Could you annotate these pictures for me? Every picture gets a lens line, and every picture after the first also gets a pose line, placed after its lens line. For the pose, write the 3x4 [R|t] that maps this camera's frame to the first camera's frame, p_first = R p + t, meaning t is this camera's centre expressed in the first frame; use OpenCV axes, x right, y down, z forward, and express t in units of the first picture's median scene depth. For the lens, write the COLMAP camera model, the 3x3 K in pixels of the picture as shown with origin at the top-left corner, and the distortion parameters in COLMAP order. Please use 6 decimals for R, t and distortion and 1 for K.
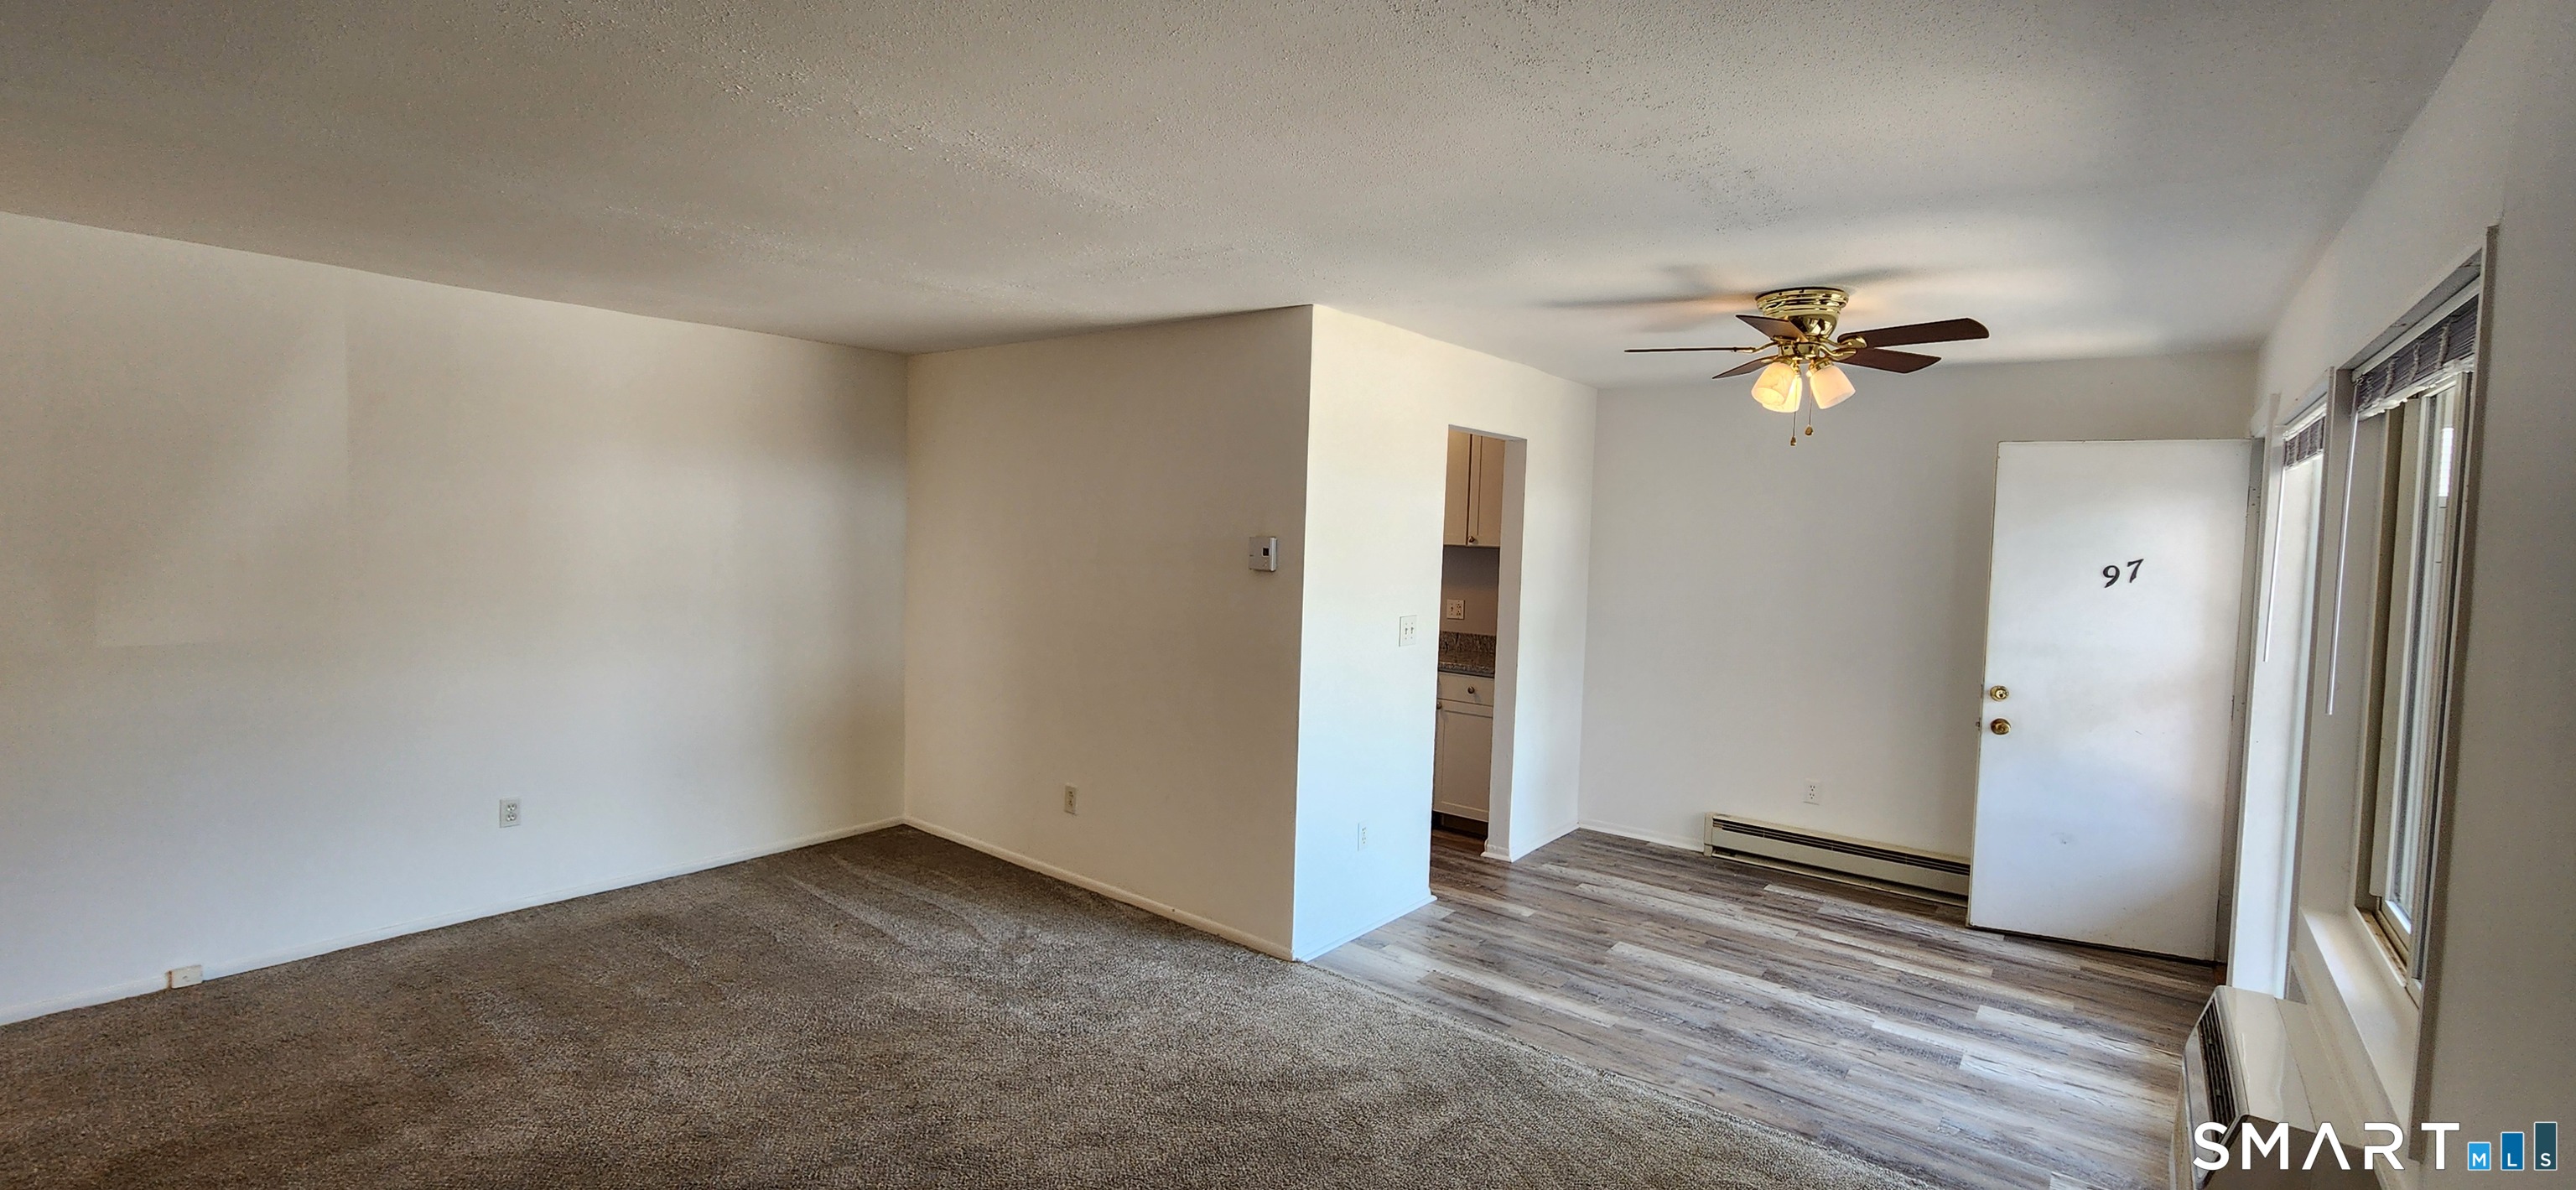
lens RADIAL K [[1052.7, 0, 1288.0], [0, 1052.7, 595.0], [0, 0, 1]] dist [0.007102, 0.000032]
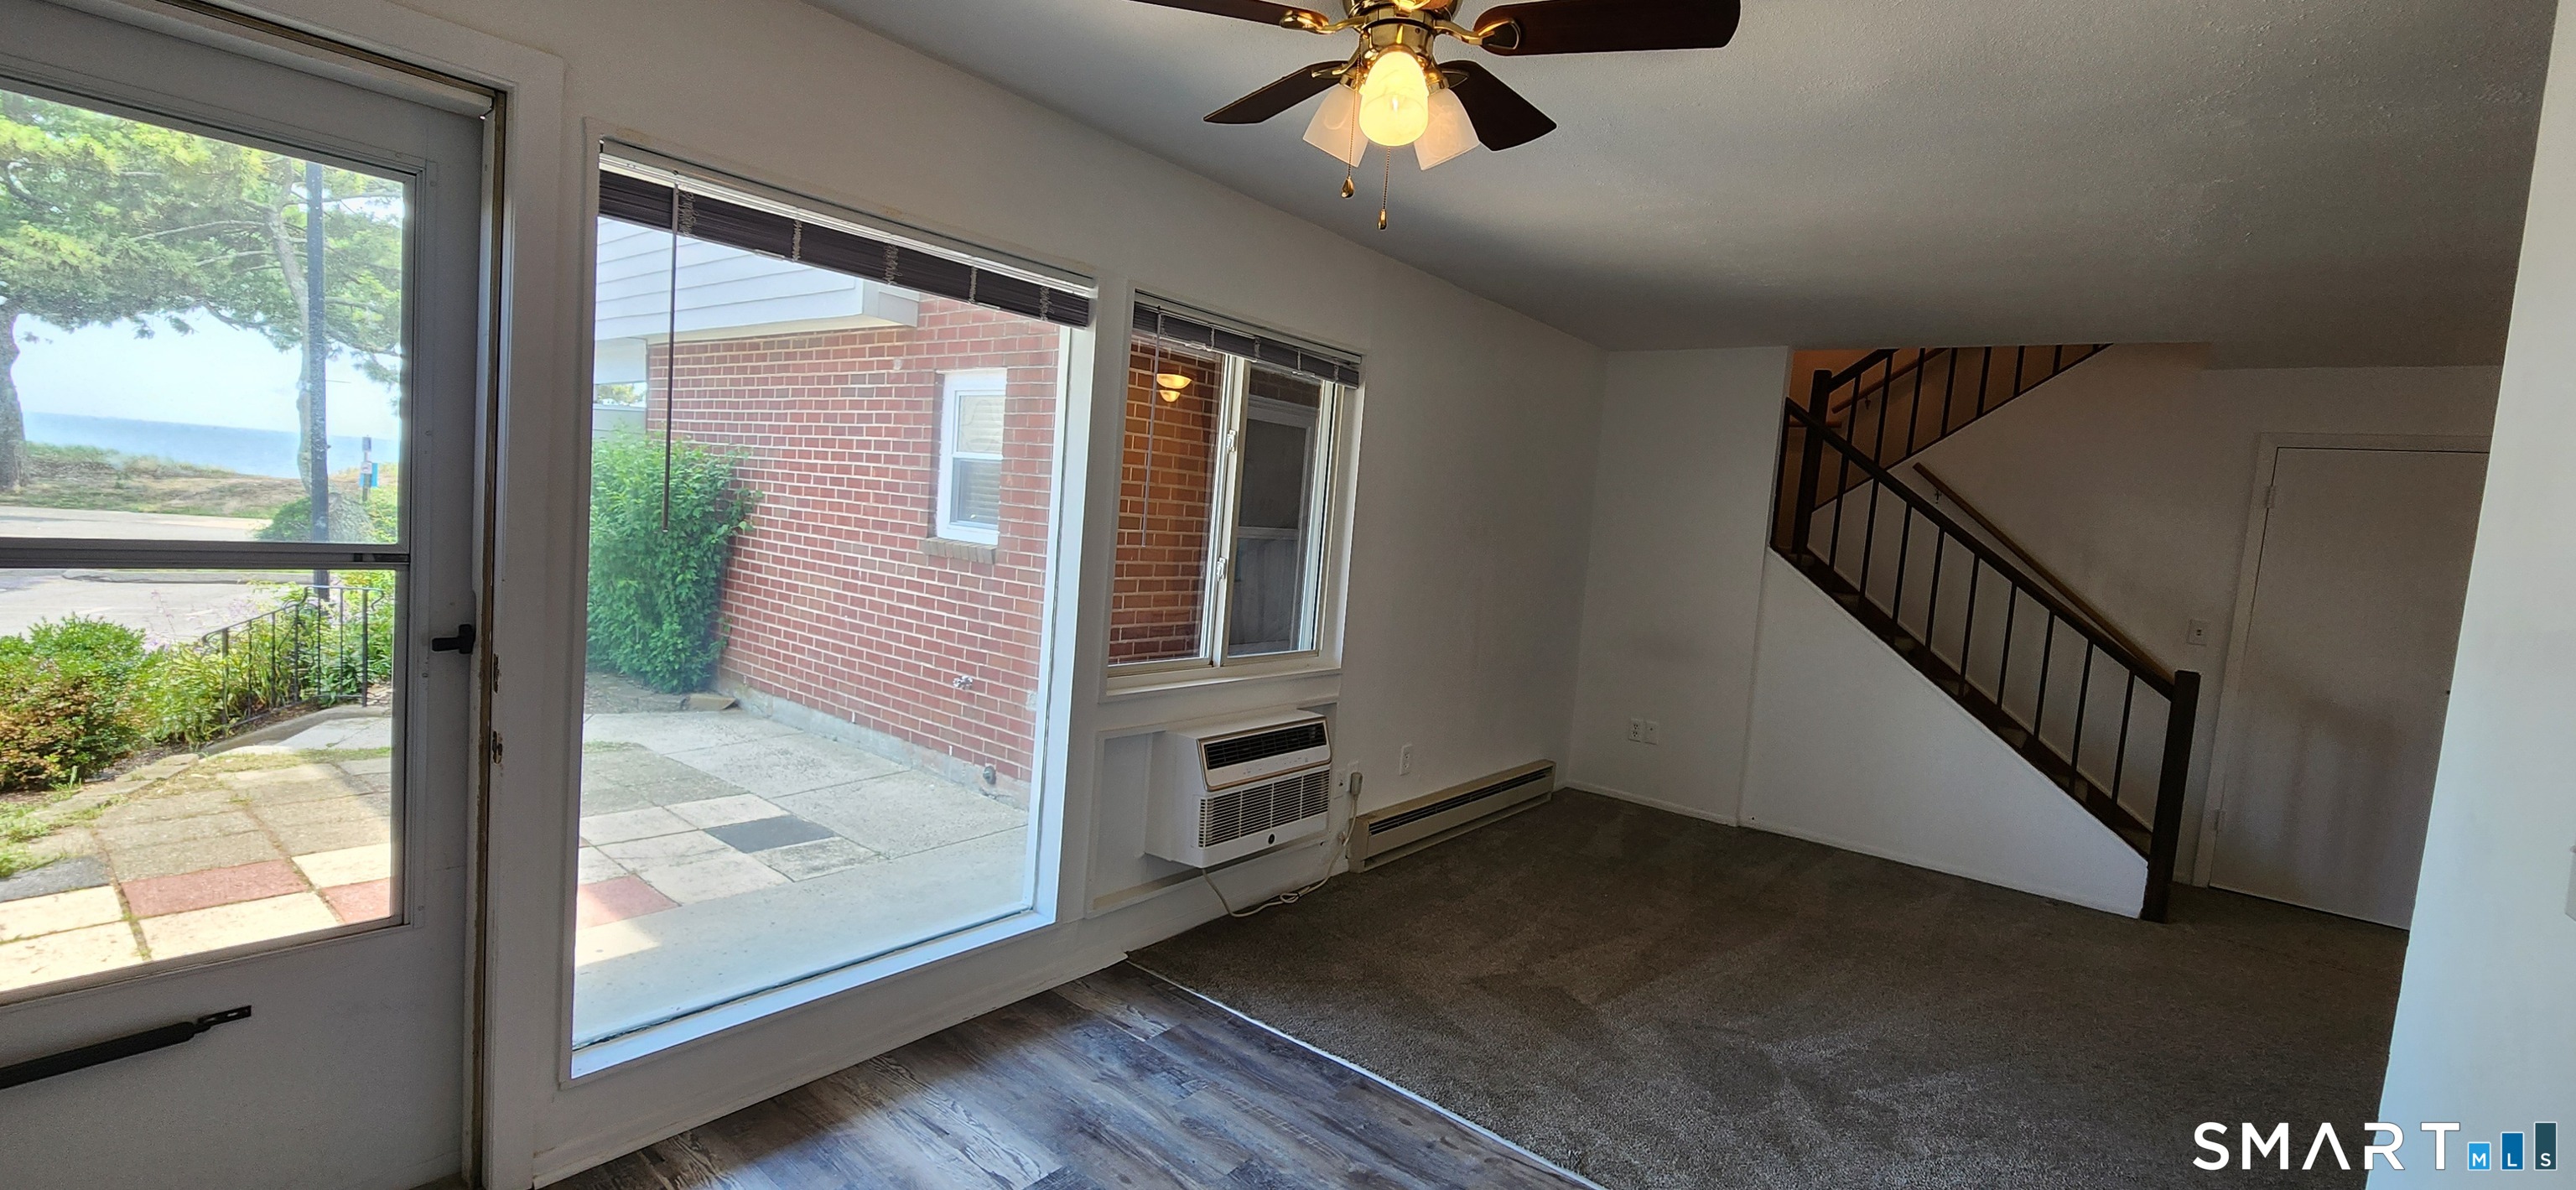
lens RADIAL K [[1052.7, 0, 1288.0], [0, 1052.7, 595.0], [0, 0, 1]] dist [0.007102, 0.000032]
pose [[-0.994389, -0.105655, -0.005296, 0.429216], [-0.105266, 0.983282, 0.148578, -0.028080], [-0.010491, 0.148302, -0.988886, 1.308115]]
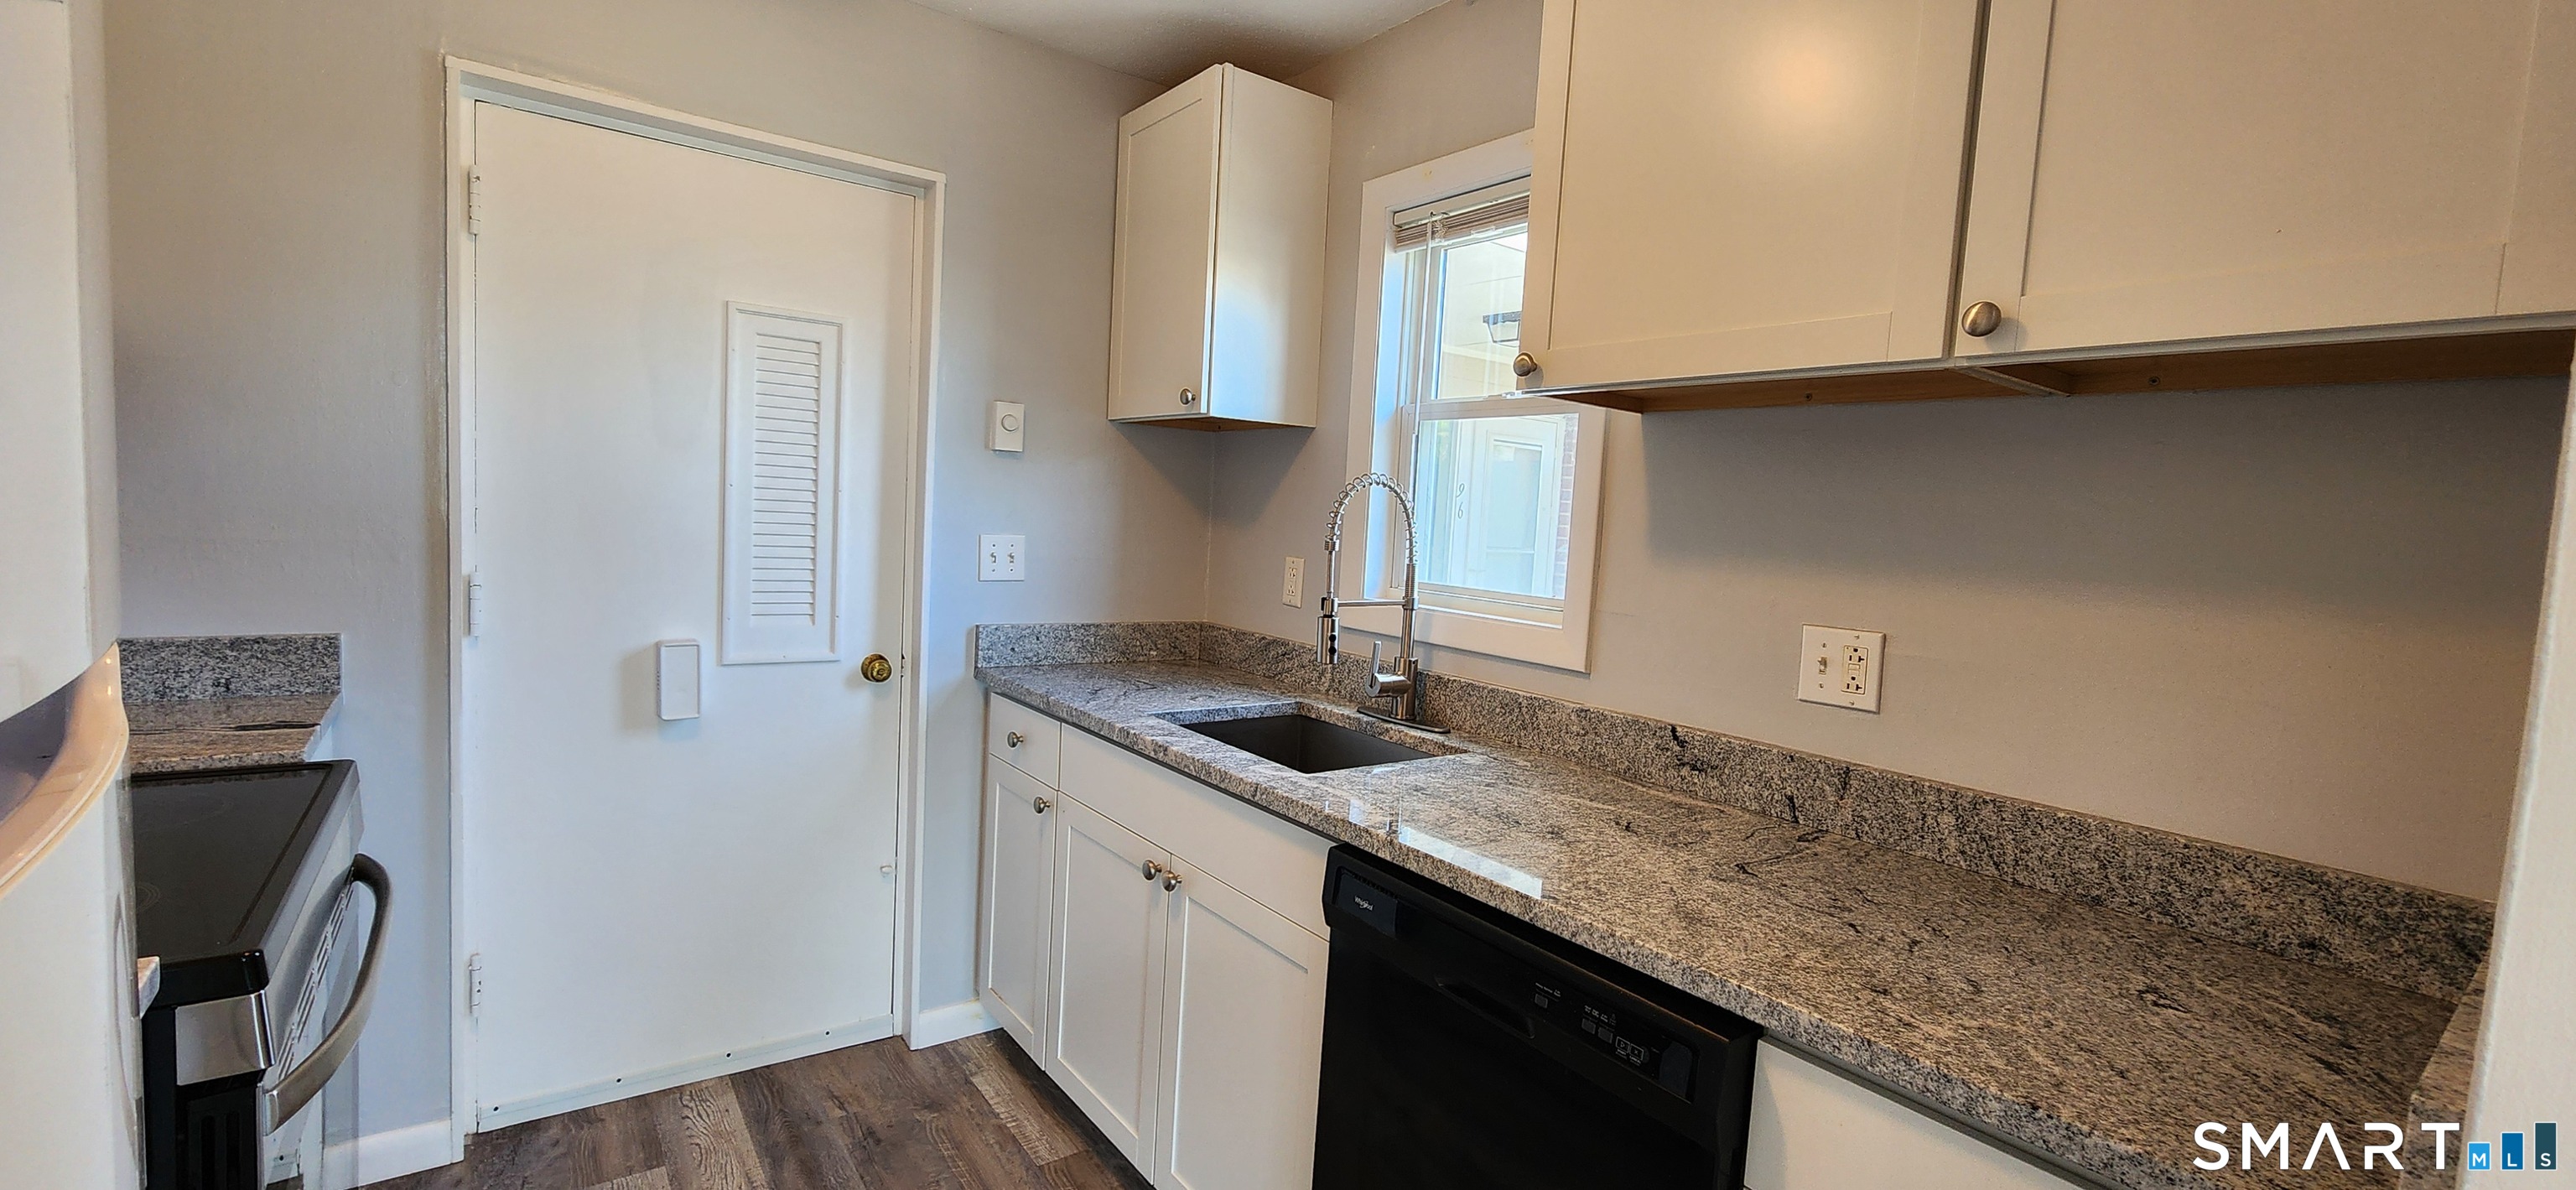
lens RADIAL K [[1052.7, 0, 1288.0], [0, 1052.7, 595.0], [0, 0, 1]] dist [0.007102, 0.000032]
pose [[0.964122, 0.045280, -0.261571, 0.152361], [-0.045006, 0.998962, 0.007044, -0.000032], [0.261618, 0.004981, 0.965159, 1.127217]]
